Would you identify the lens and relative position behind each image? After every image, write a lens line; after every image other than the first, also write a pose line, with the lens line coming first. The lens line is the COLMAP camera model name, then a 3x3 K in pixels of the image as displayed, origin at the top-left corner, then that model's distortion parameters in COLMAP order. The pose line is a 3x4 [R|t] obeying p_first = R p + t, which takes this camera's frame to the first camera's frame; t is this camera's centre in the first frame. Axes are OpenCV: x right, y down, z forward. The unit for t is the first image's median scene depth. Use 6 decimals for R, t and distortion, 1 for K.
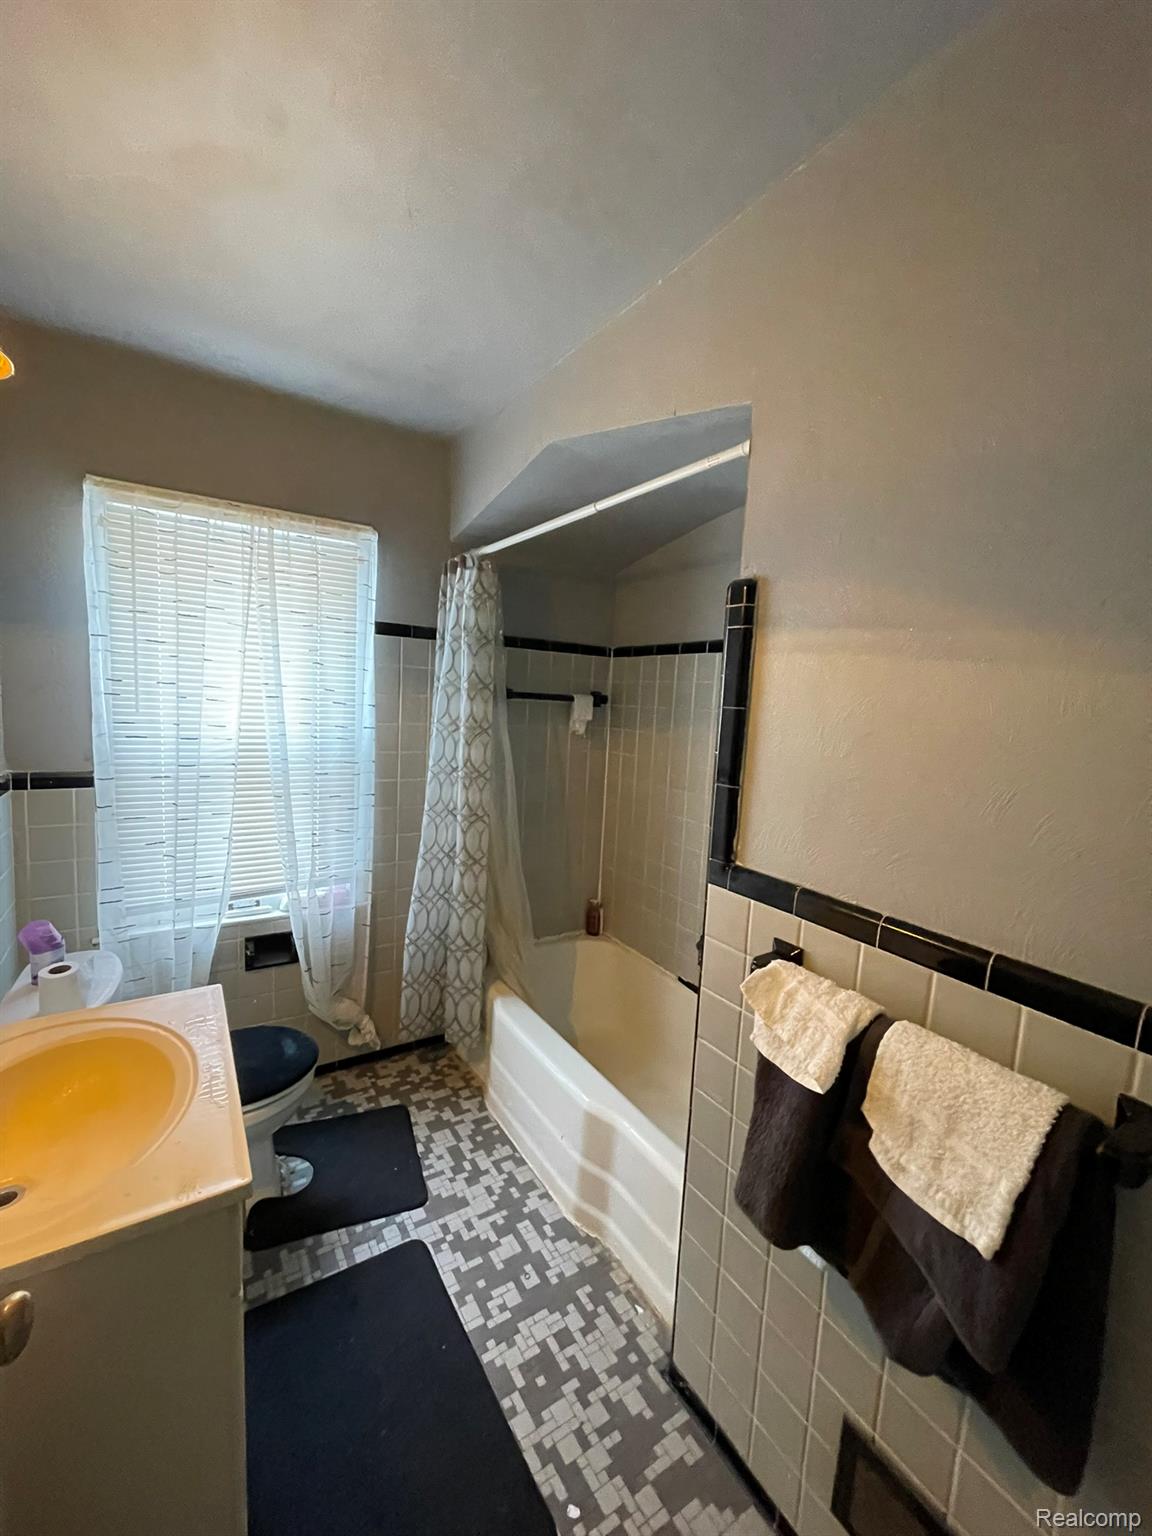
lens RADIAL K [[616.1, 0, 572.2], [0, 616.1, 769.4], [0, 0, 1]] dist [-0.006542, 0.001485]
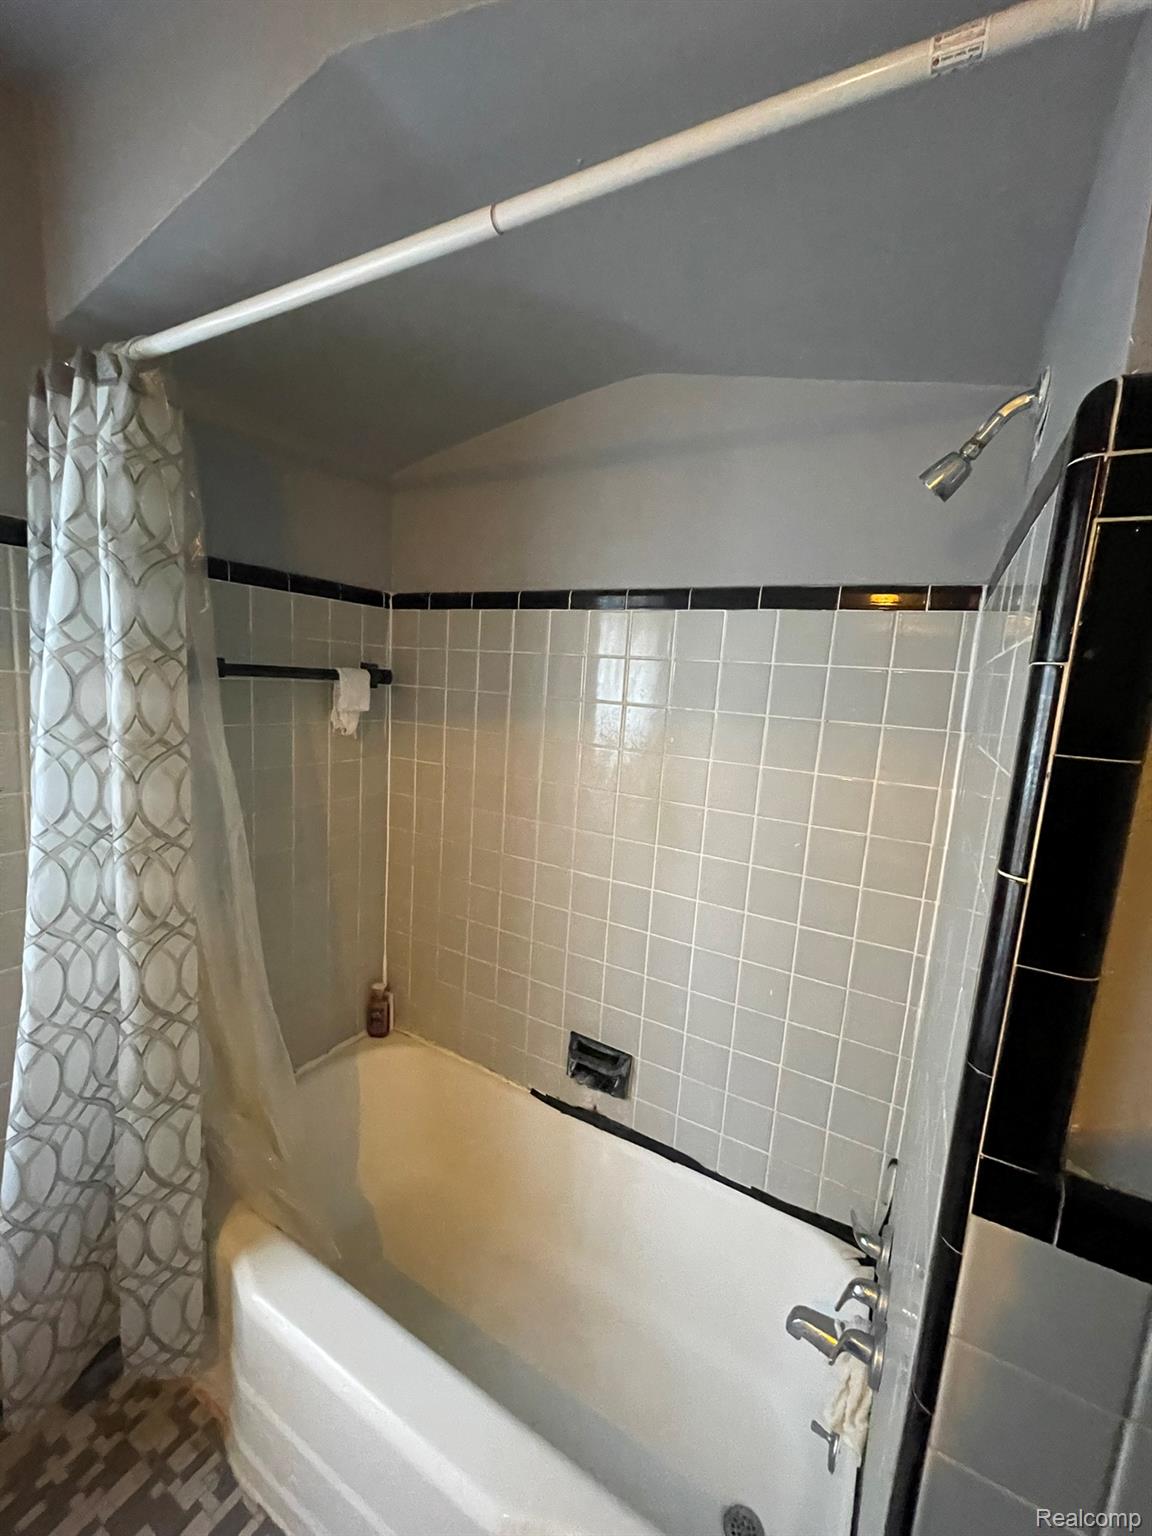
lens RADIAL K [[616.1, 0, 568.9], [0, 616.1, 766.6], [0, 0, 1]] dist [-0.006542, 0.001485]
pose [[0.890178, -0.059330, 0.451733, -0.084440], [0.033004, 0.997277, 0.065944, -0.069608], [-0.454416, -0.043793, 0.889713, 0.433545]]
